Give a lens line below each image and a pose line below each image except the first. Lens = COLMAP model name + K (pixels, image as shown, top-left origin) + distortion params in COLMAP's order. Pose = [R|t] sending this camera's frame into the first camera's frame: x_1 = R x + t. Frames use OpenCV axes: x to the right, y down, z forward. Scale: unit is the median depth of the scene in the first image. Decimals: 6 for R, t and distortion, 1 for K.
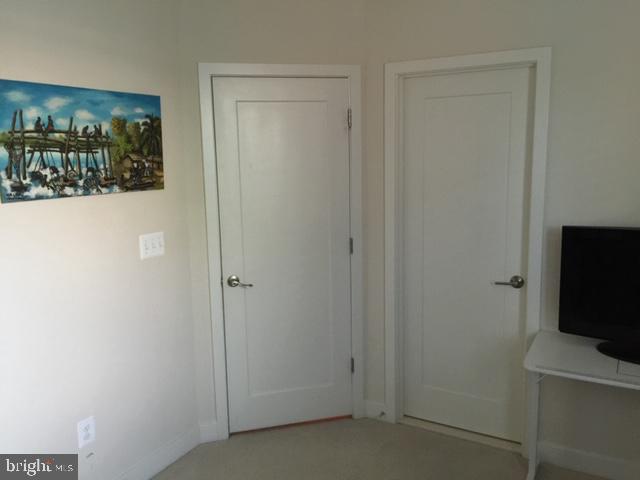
lens RADIAL K [[544.8, 0, 320.0], [0, 544.8, 240.0], [0, 0, 1]] dist [0.107276, -0.113989]
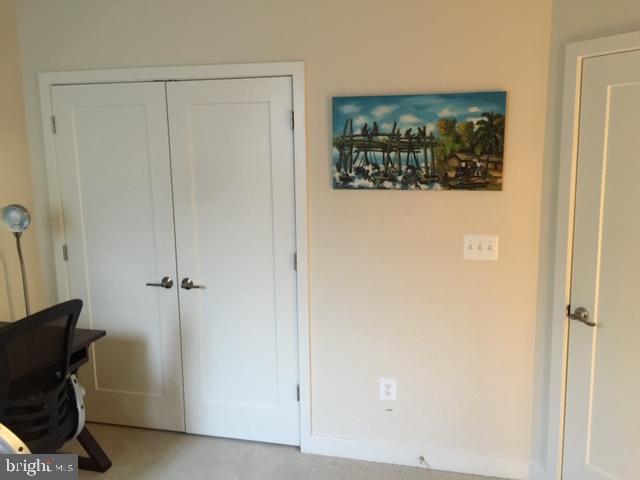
lens RADIAL K [[544.8, 0, 320.0], [0, 544.8, 240.0], [0, 0, 1]] dist [0.107276, -0.113989]
pose [[0.291677, 0.166018, -0.941999, 0.613215], [-0.157926, 0.979665, 0.123757, -0.091789], [0.943390, 0.112669, 0.311964, 0.499844]]
